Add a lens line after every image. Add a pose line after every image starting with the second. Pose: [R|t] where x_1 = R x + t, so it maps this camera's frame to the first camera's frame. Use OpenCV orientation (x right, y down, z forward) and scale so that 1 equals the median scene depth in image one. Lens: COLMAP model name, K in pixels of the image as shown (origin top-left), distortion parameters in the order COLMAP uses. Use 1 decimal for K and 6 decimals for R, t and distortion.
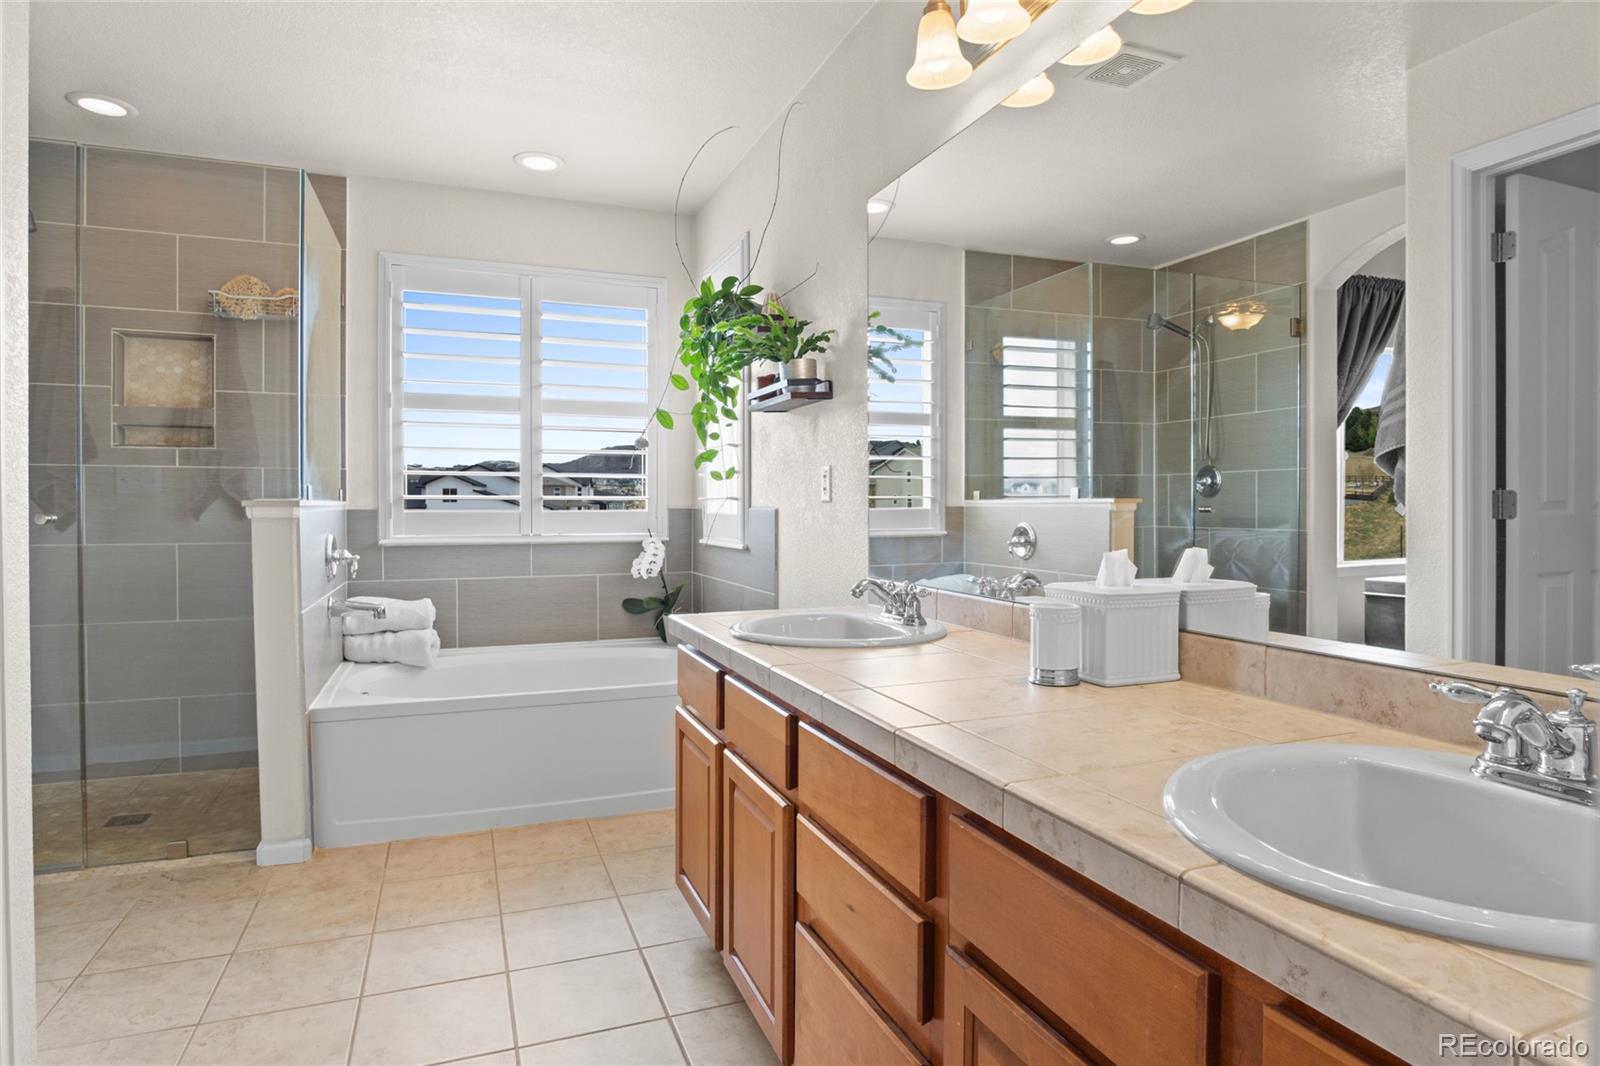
lens RADIAL K [[875.5, 0, 796.0], [0, 875.5, 519.8], [0, 0, 1]] dist [-0.034059, 0.007006]
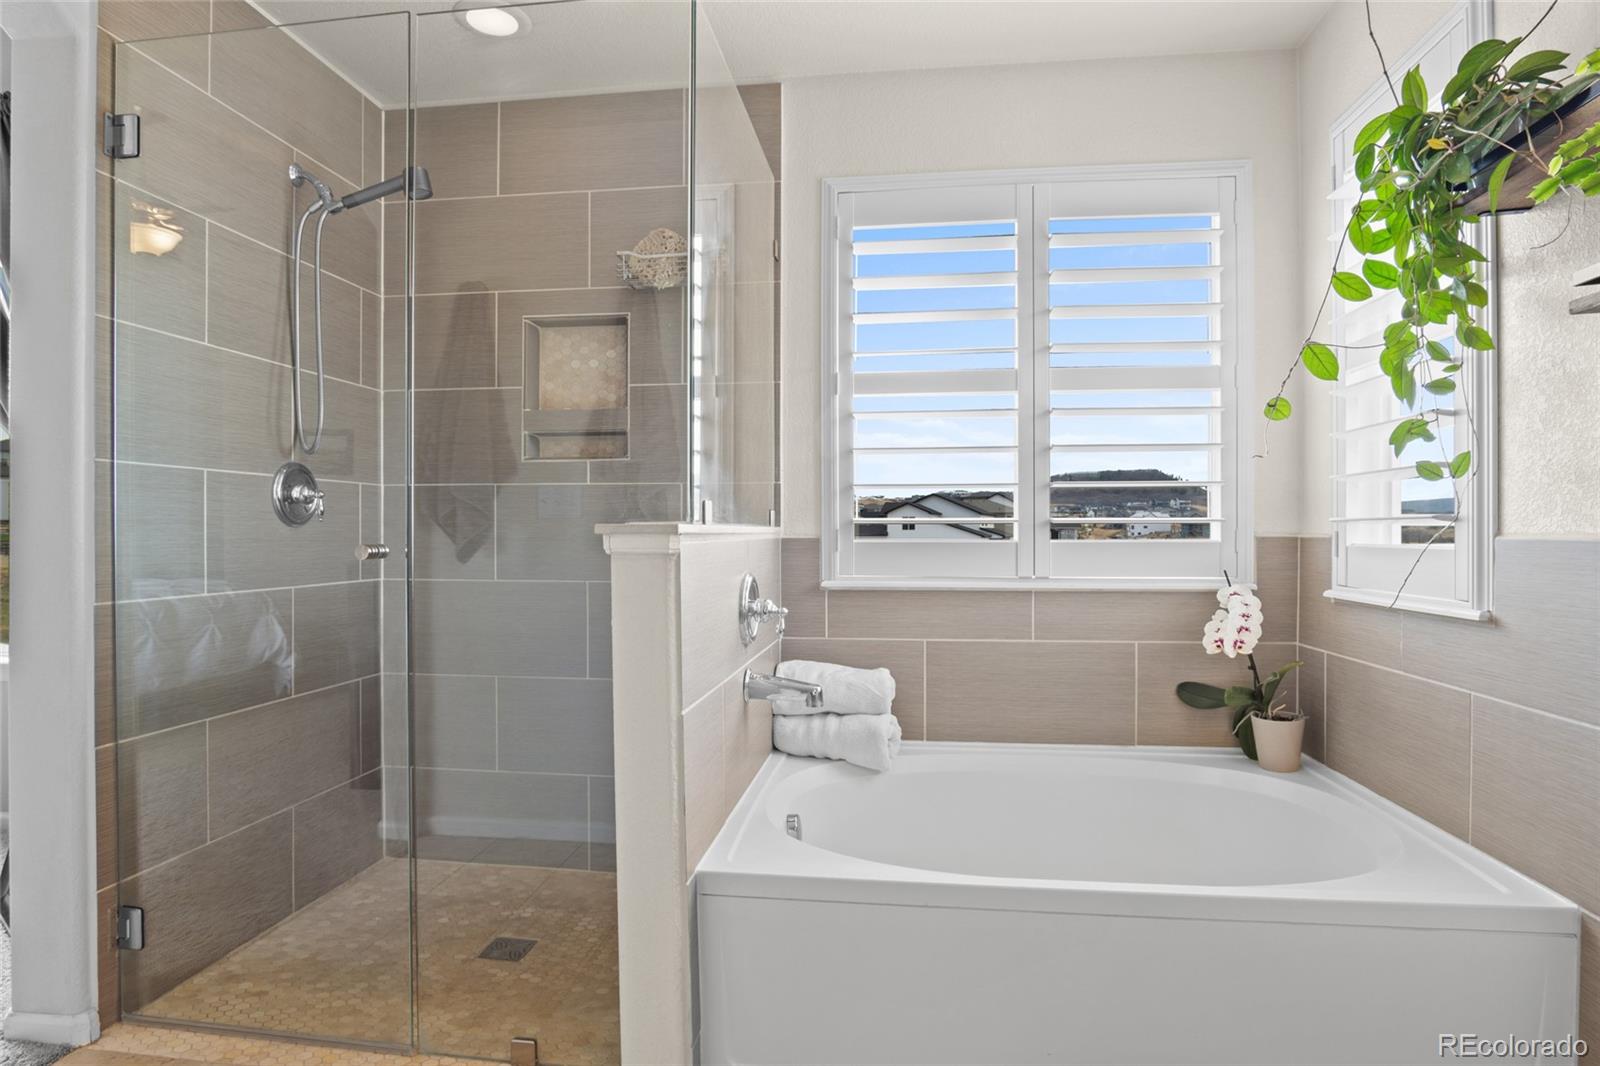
lens RADIAL K [[875.5, 0, 801.3], [0, 875.5, 533.1], [0, 0, 1]] dist [-0.034059, 0.007006]
pose [[0.877257, -0.001061, -0.480020, -0.154628], [-0.006464, 0.999881, -0.014022, -0.005945], [0.479978, 0.015404, 0.877145, 0.373190]]
